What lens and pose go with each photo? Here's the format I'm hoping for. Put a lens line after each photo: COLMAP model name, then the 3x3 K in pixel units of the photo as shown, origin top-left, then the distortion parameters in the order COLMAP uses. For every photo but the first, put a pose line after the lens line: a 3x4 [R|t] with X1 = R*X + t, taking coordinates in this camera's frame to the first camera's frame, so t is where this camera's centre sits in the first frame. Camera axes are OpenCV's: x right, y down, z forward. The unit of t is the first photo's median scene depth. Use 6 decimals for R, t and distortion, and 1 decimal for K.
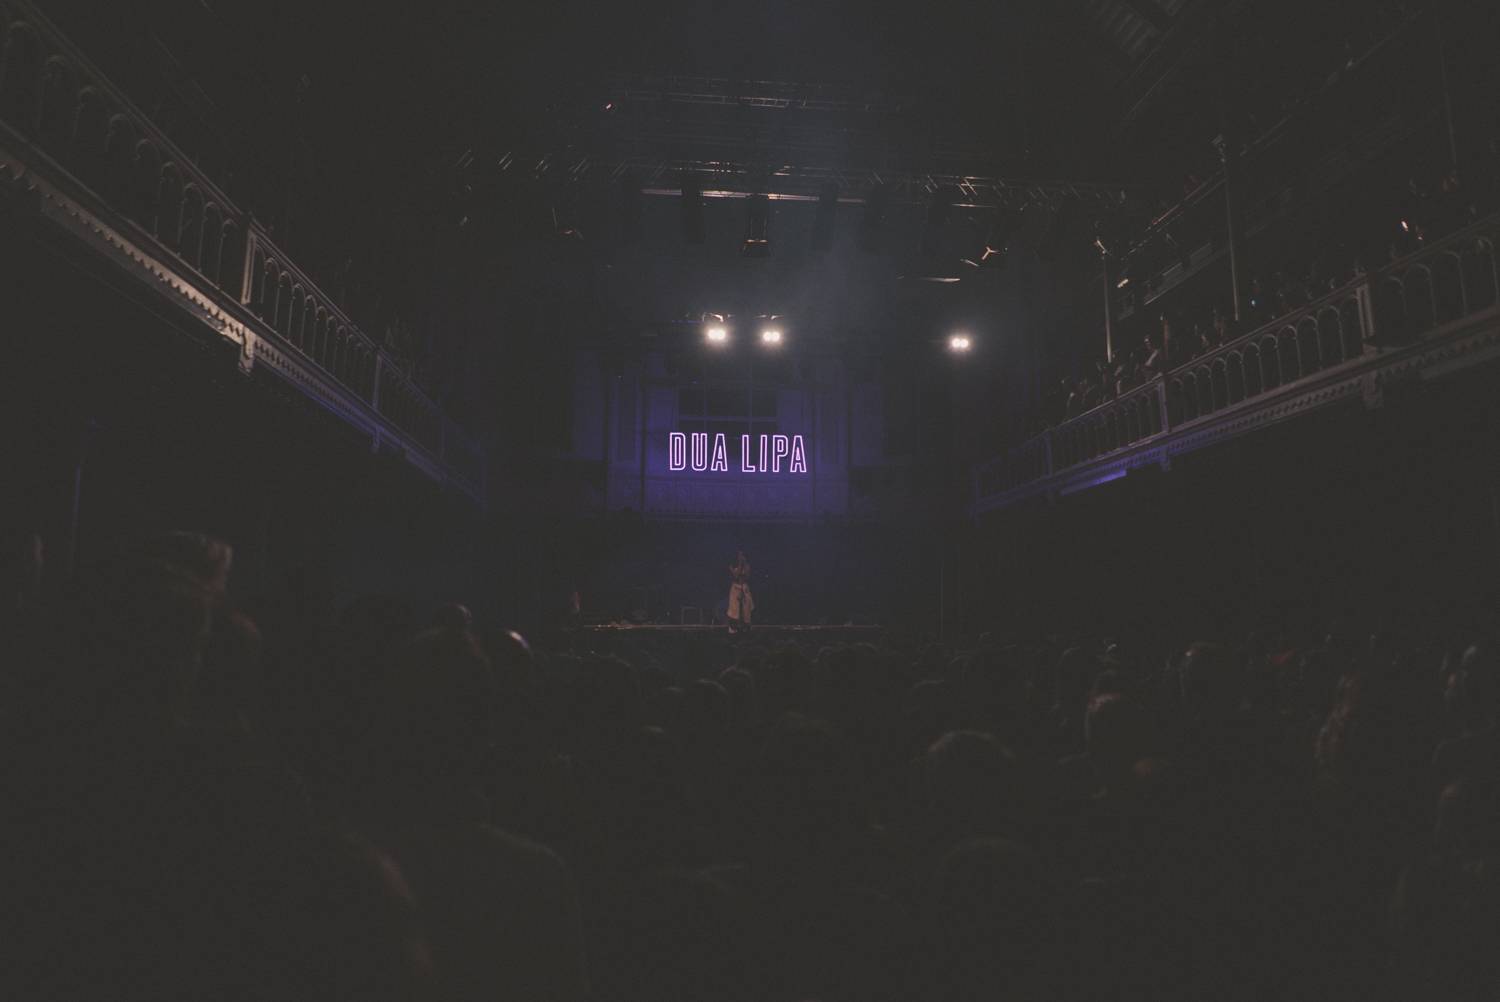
lens RADIAL K [[874.4, 0, 750.0], [0, 874.4, 501.0], [0, 0, 1]] dist [0.000022, 0.000047]
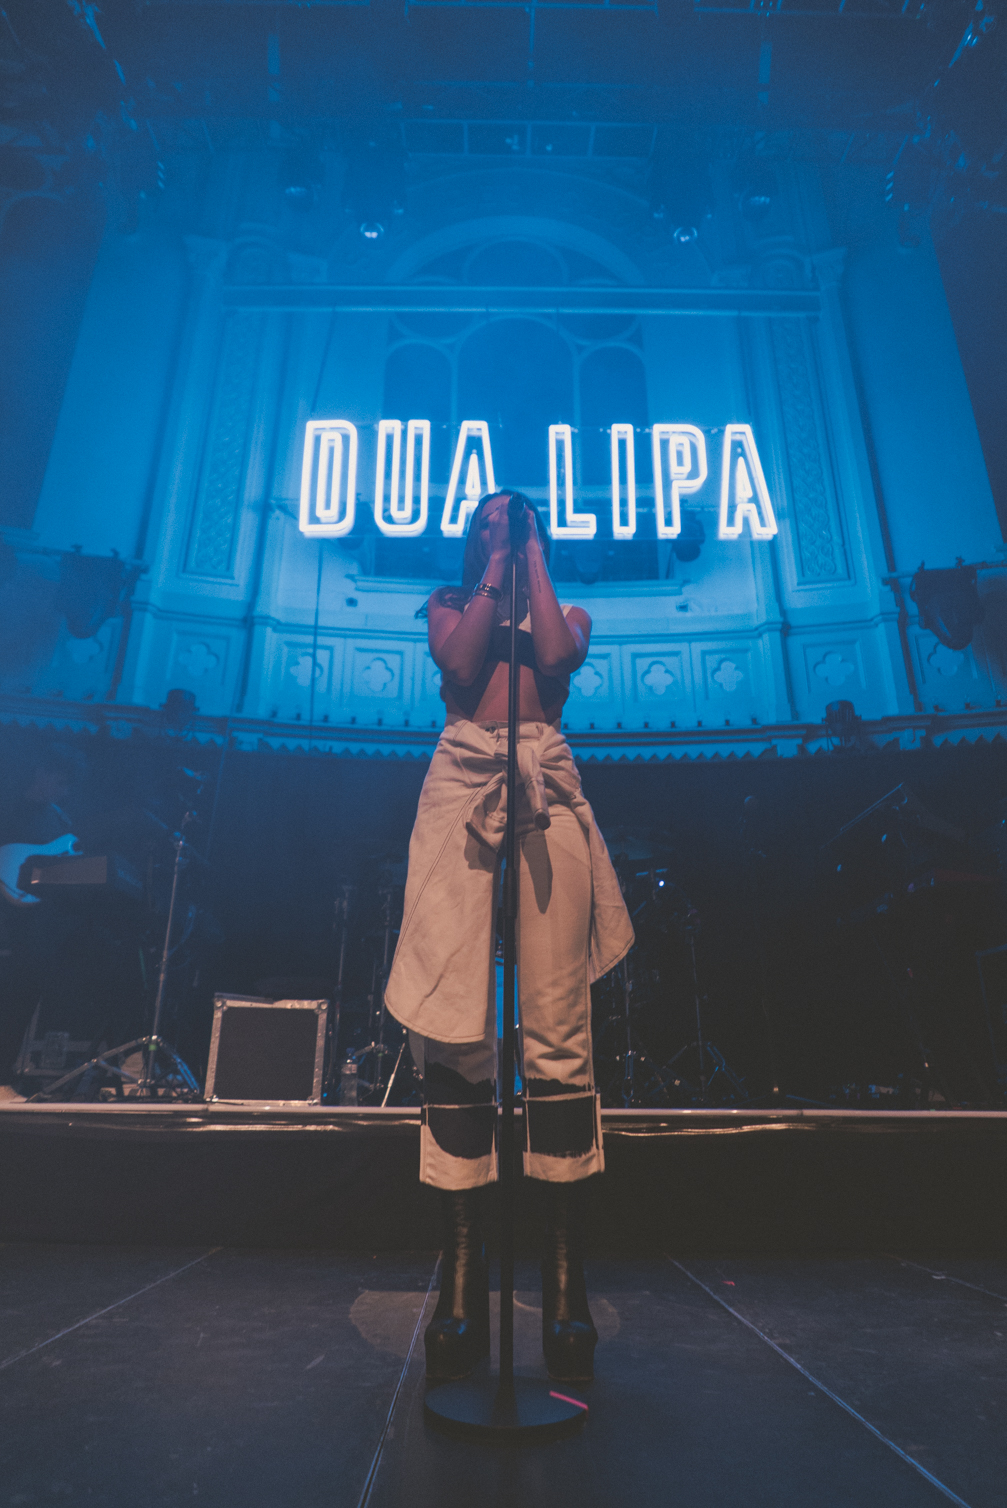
lens RADIAL K [[879.0, 0, 503.5], [0, 879.0, 754.0], [0, 0, 1]] dist [0.000022, 0.000047]
pose [[0.994795, -0.036461, -0.095150, 0.000296], [0.012612, 0.970668, -0.240091, 0.104121], [0.101113, 0.237641, 0.966076, 0.734086]]
